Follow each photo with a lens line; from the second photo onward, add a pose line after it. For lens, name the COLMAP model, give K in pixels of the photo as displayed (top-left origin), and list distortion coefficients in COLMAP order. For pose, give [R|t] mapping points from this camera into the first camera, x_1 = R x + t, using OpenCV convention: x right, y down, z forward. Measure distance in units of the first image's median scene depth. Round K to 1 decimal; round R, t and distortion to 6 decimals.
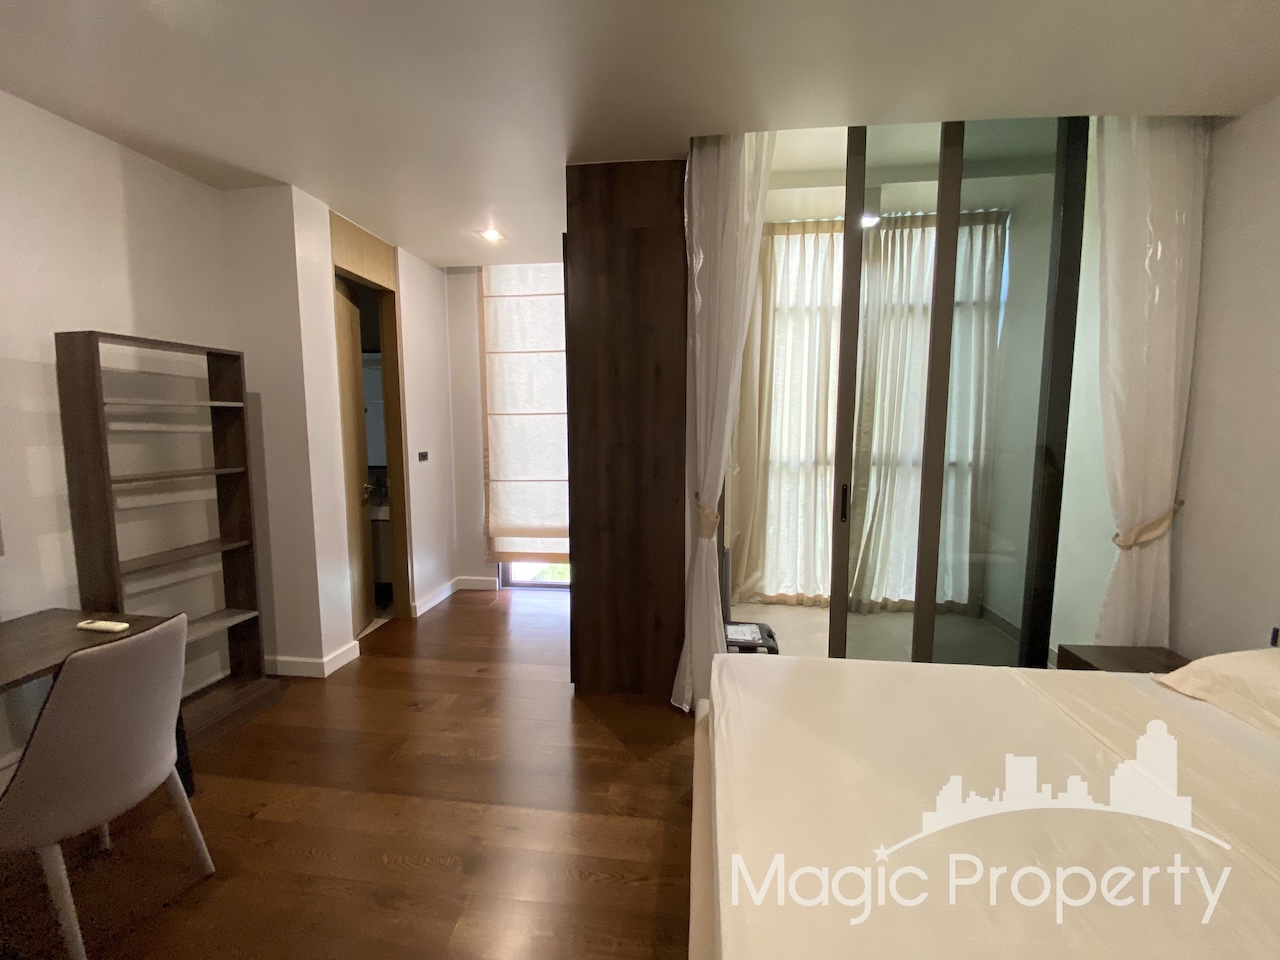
lens RADIAL K [[513.9, 0, 642.1], [0, 513.9, 480.2], [0, 0, 1]] dist [0.029997, -0.024401]
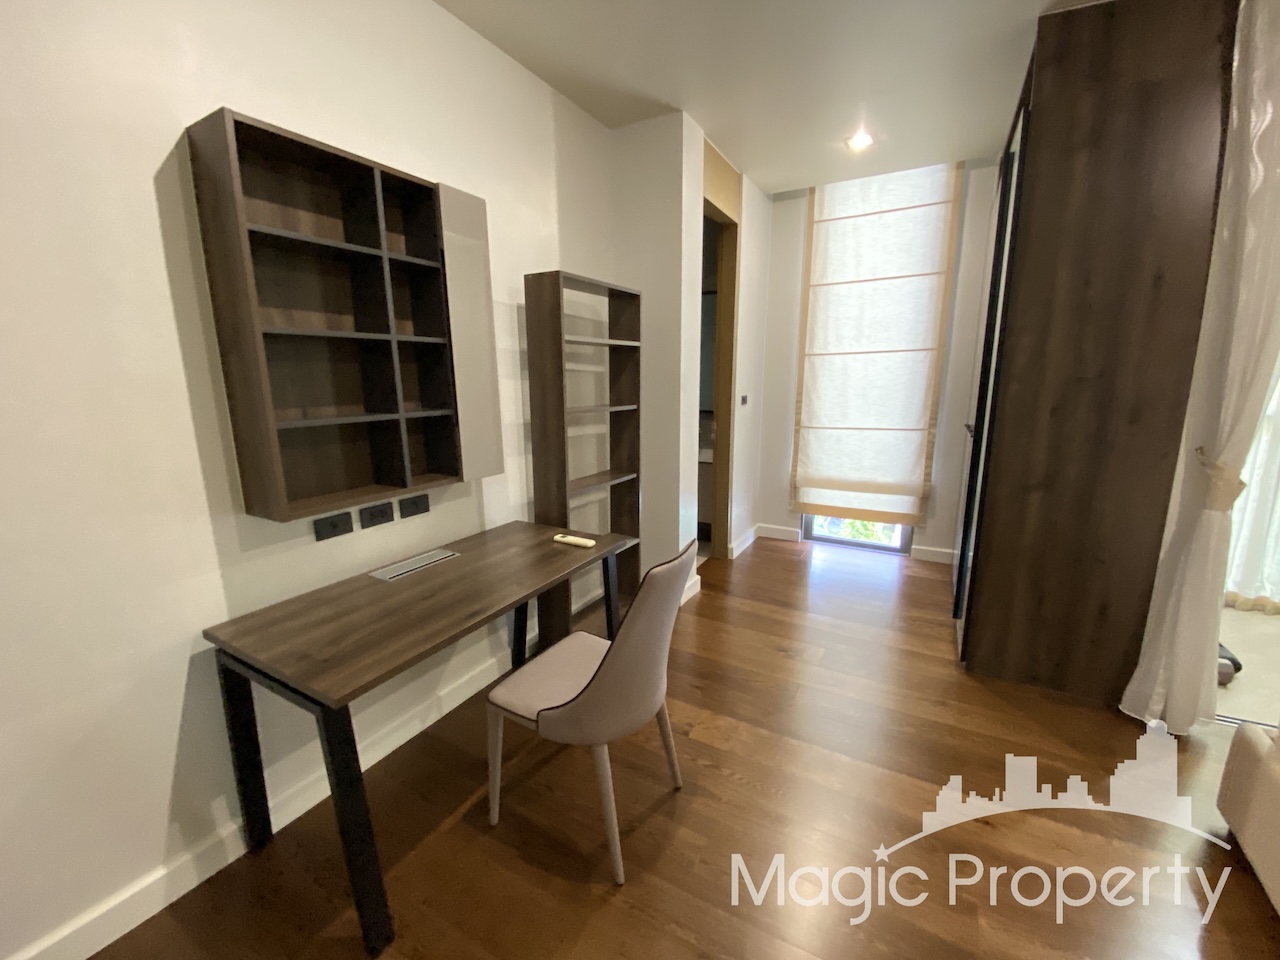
lens RADIAL K [[513.9, 0, 642.1], [0, 513.9, 480.2], [0, 0, 1]] dist [0.029997, -0.024401]
pose [[0.925428, 0.066954, -0.372961, -0.337668], [-0.032880, 0.994742, 0.096992, 0.025552], [0.377494, -0.077496, 0.922763, 0.021182]]
